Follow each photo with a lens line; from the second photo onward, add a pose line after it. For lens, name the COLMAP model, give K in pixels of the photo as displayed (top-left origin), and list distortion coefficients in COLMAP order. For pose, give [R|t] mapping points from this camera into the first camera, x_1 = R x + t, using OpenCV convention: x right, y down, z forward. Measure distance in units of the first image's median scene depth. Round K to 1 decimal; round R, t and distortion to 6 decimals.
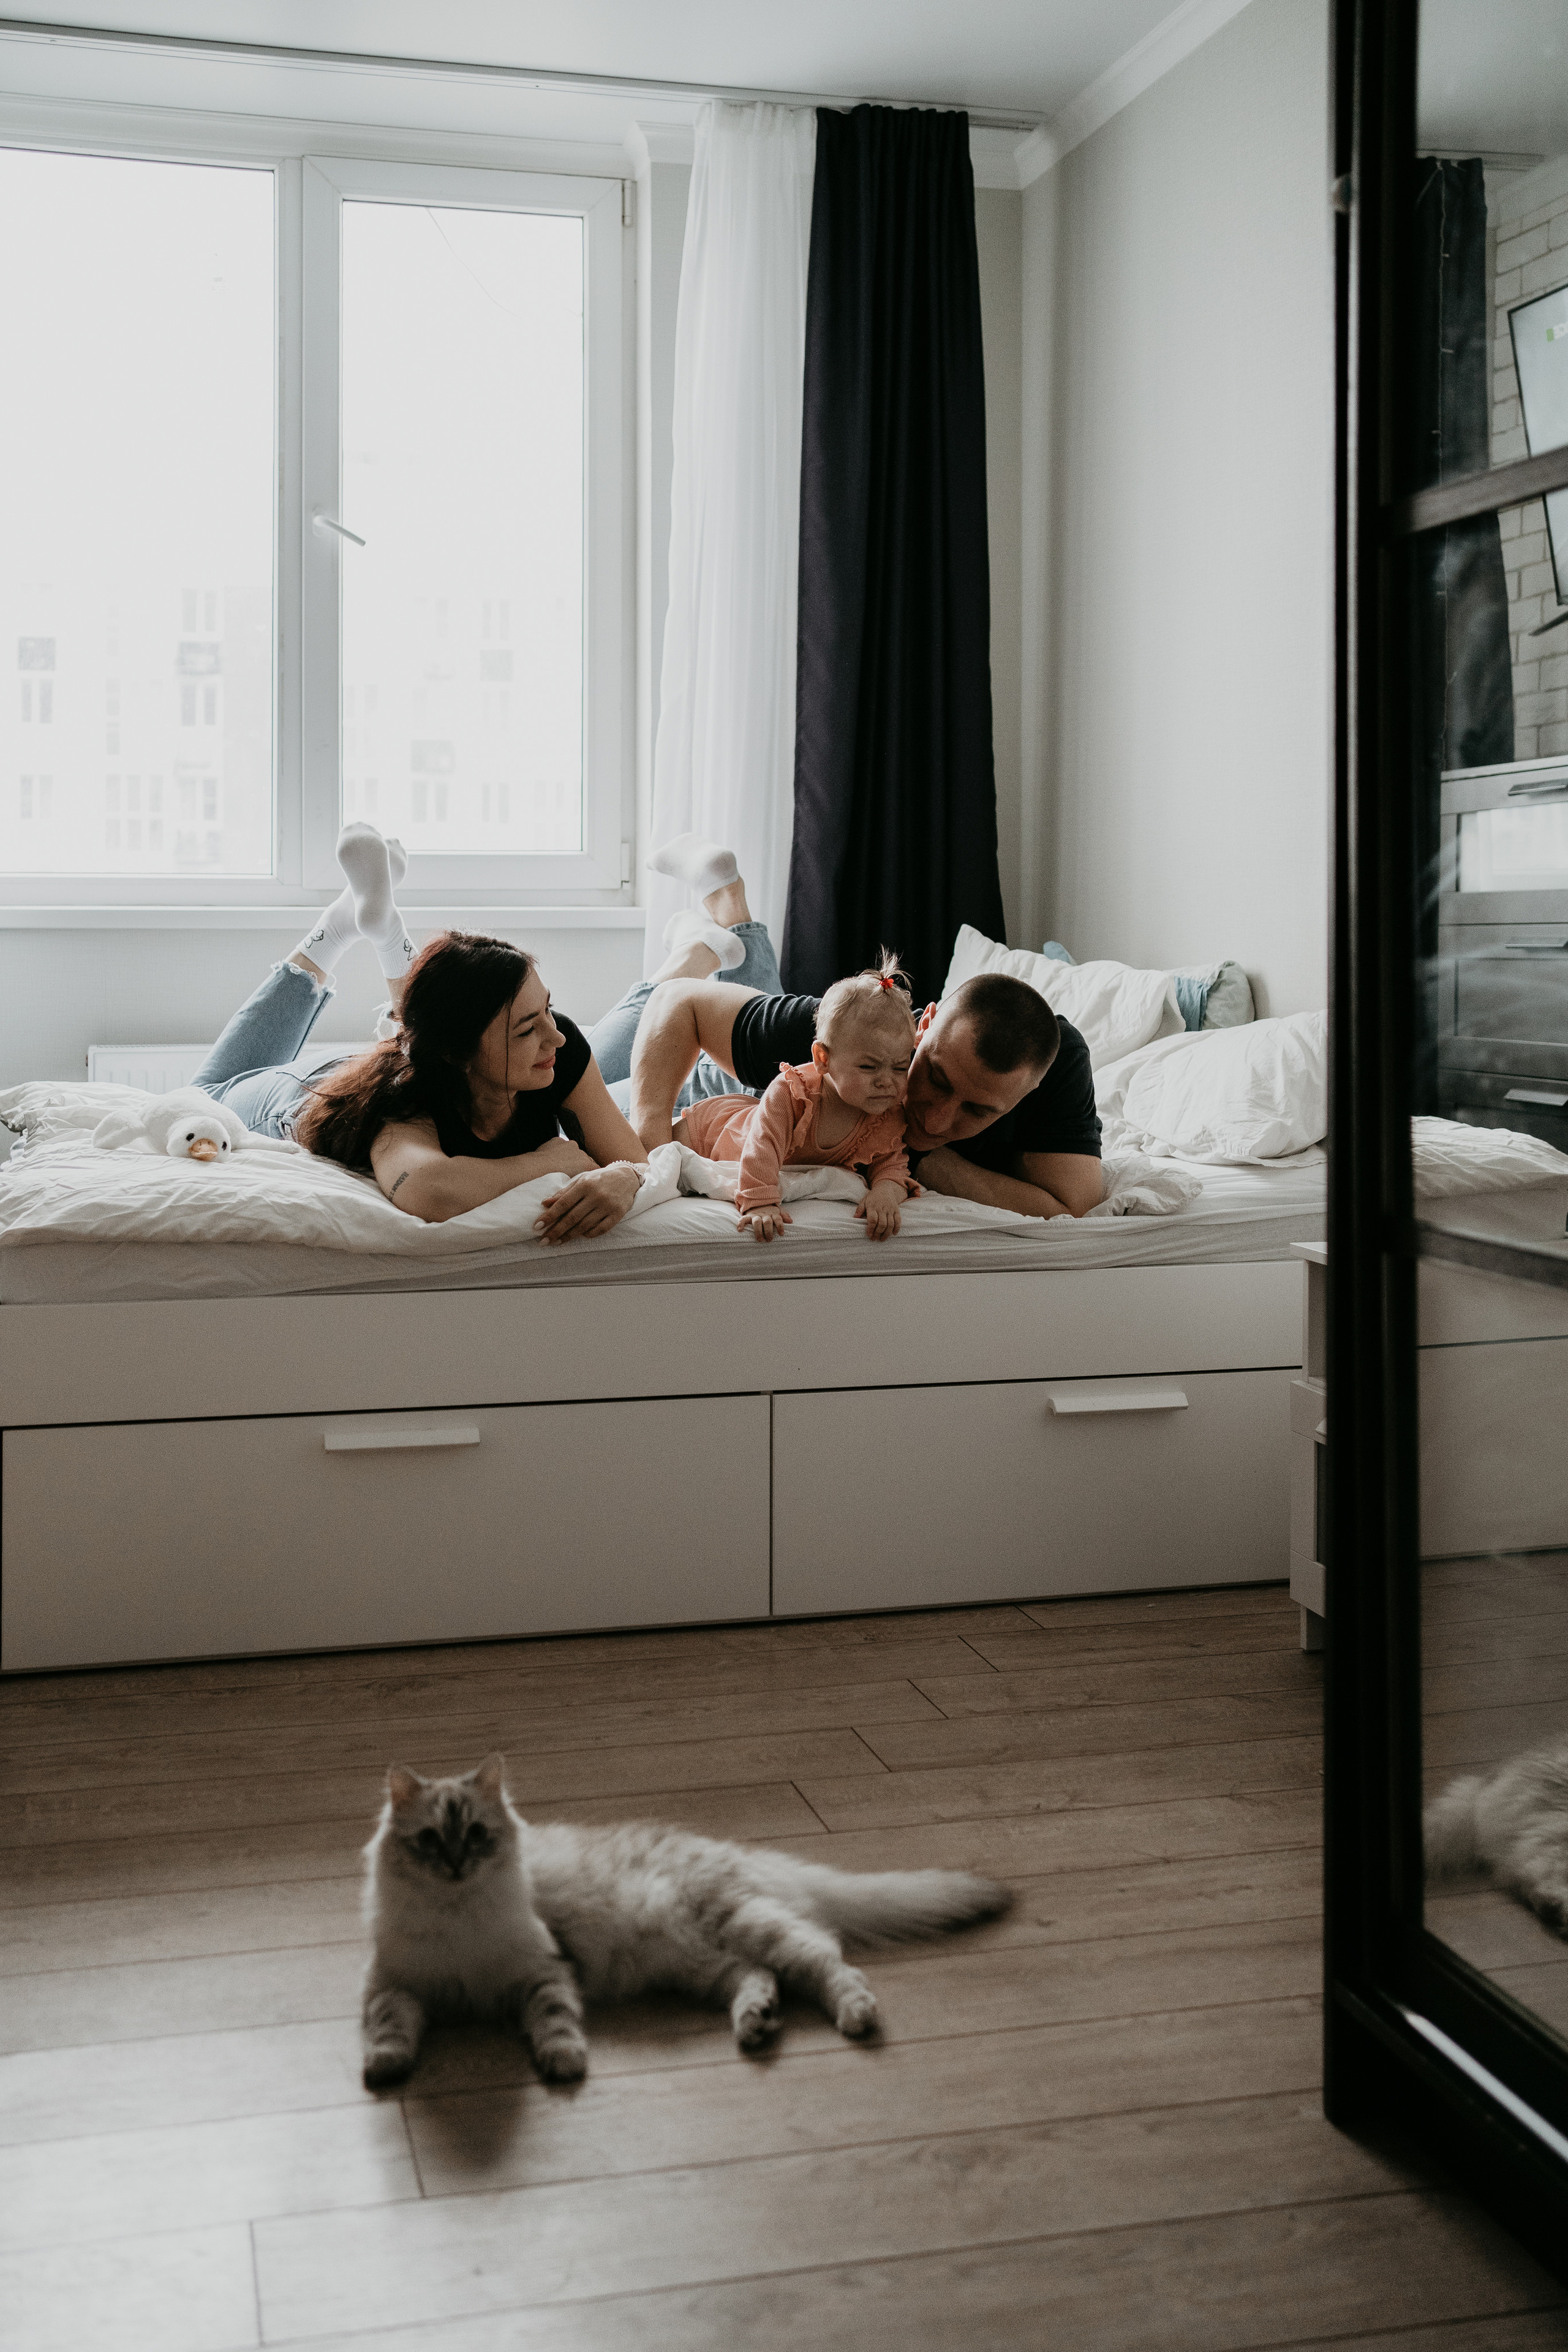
lens RADIAL K [[2430.9, 0, 778.3], [0, 2430.9, 1112.0], [0, 0, 1]] dist [-0.083058, 0.141171]
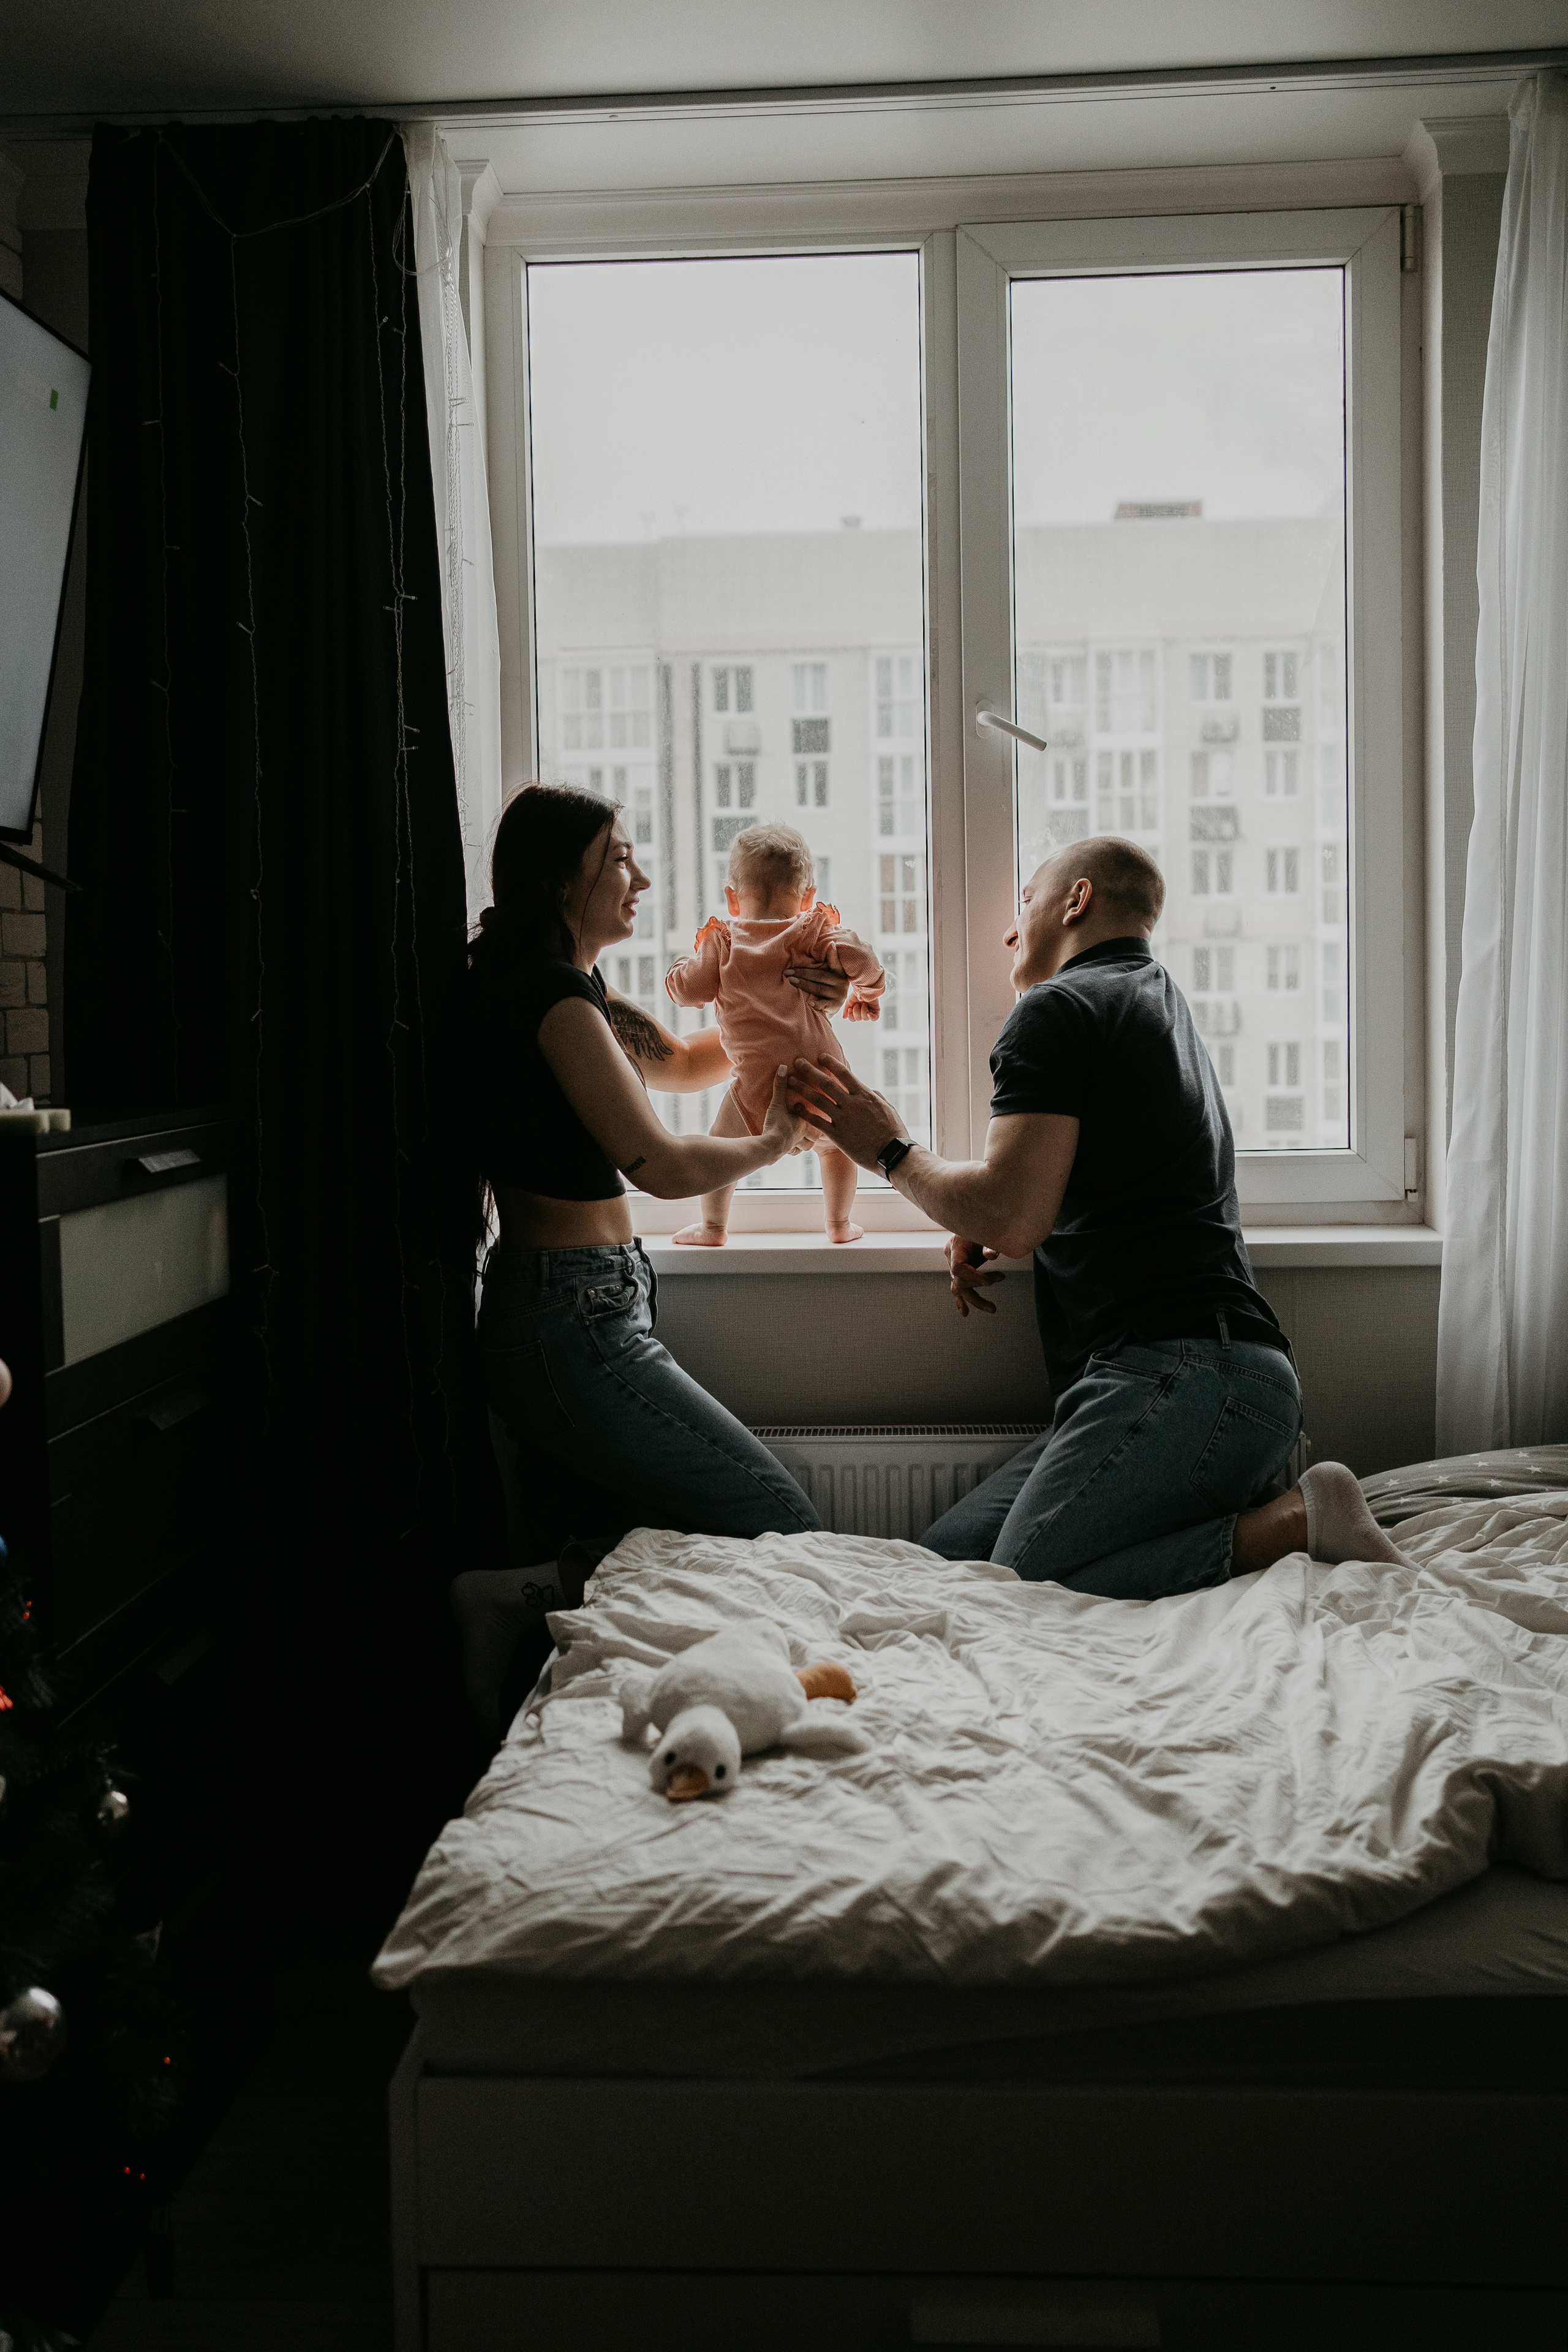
lens RADIAL K [[2454.1, 0, 784.0], [0, 2454.1, 1176.0], [0, 0, 1]] dist [-0.079881, 0.172284]
pose [[0.949251, -0.000382, -0.314519, -0.012412], [0.002655, 0.999973, 0.006799, -0.109242], [0.314508, -0.007289, 0.949227, 0.266831]]
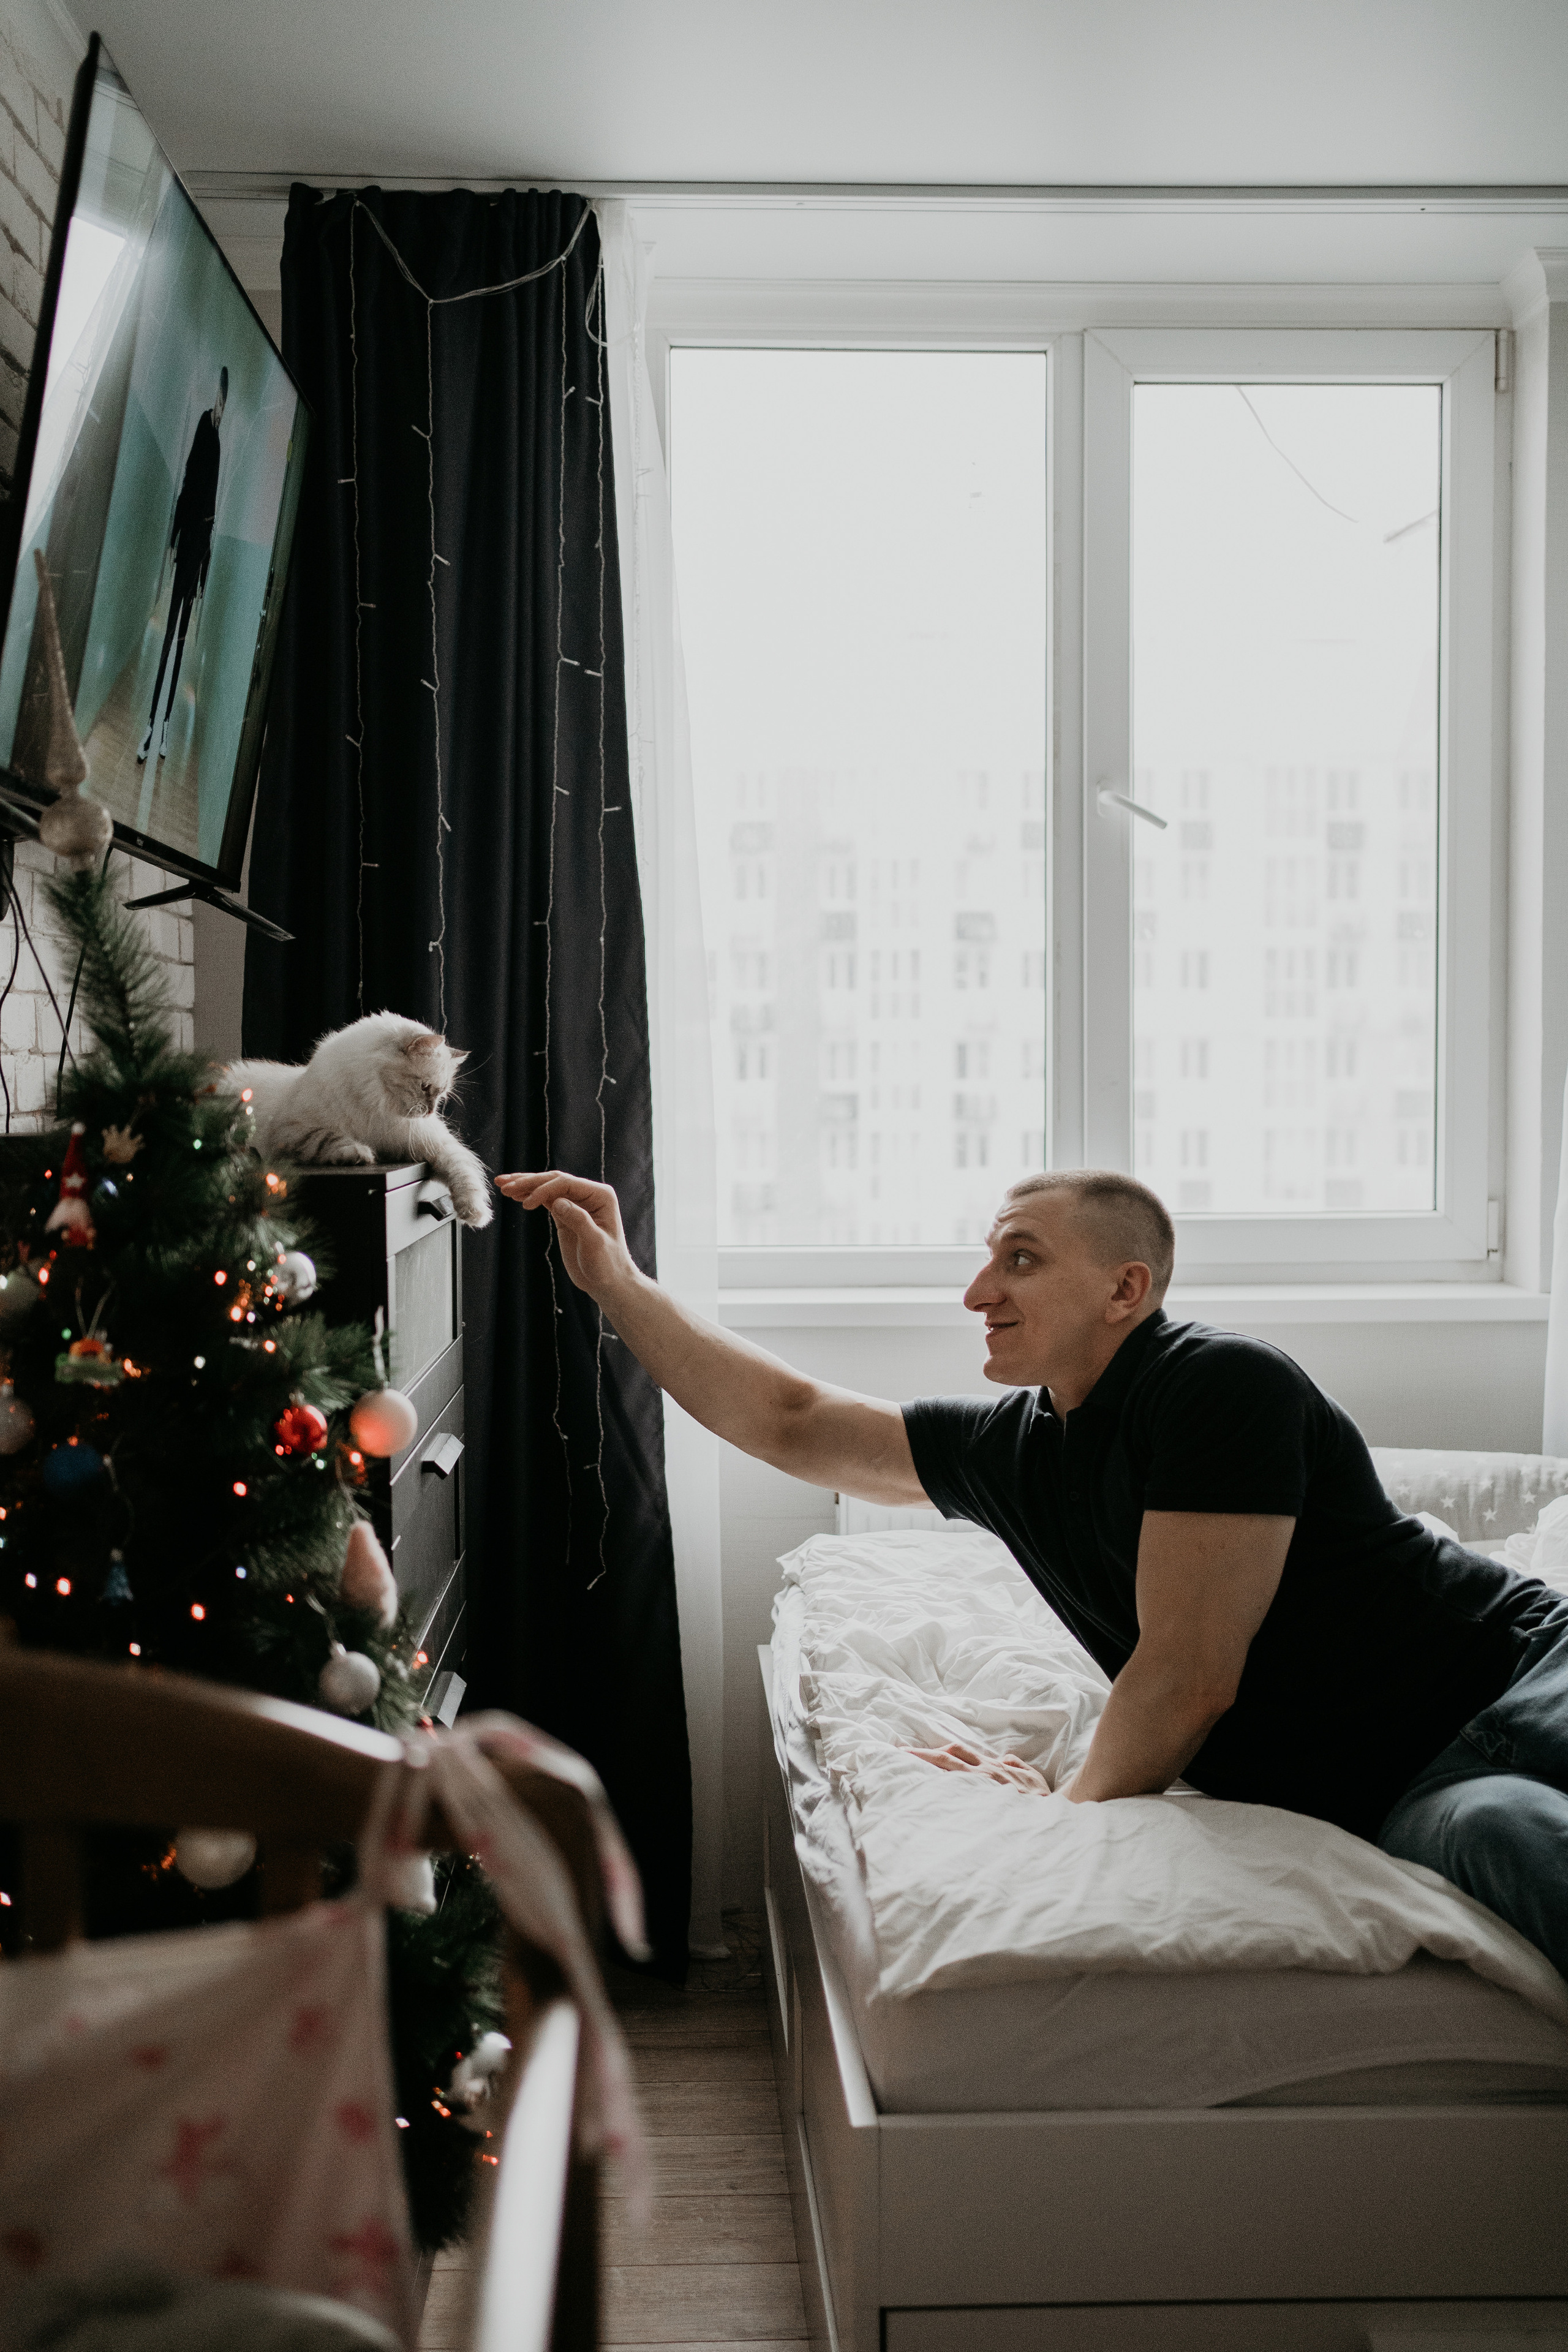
lens RADIAL K [[2295.0, 0, 755.9], [0, 2295.0, 1222.9], [0, 0, 1]] dist [-0.076754, 0.163318]
pose [[0.975647, 0.003812, -0.219312, -0.137783], [-0.005372, 0.999964, -0.006519, -0.102061], [0.219279, 0.007538, 0.975633, 0.256941]]
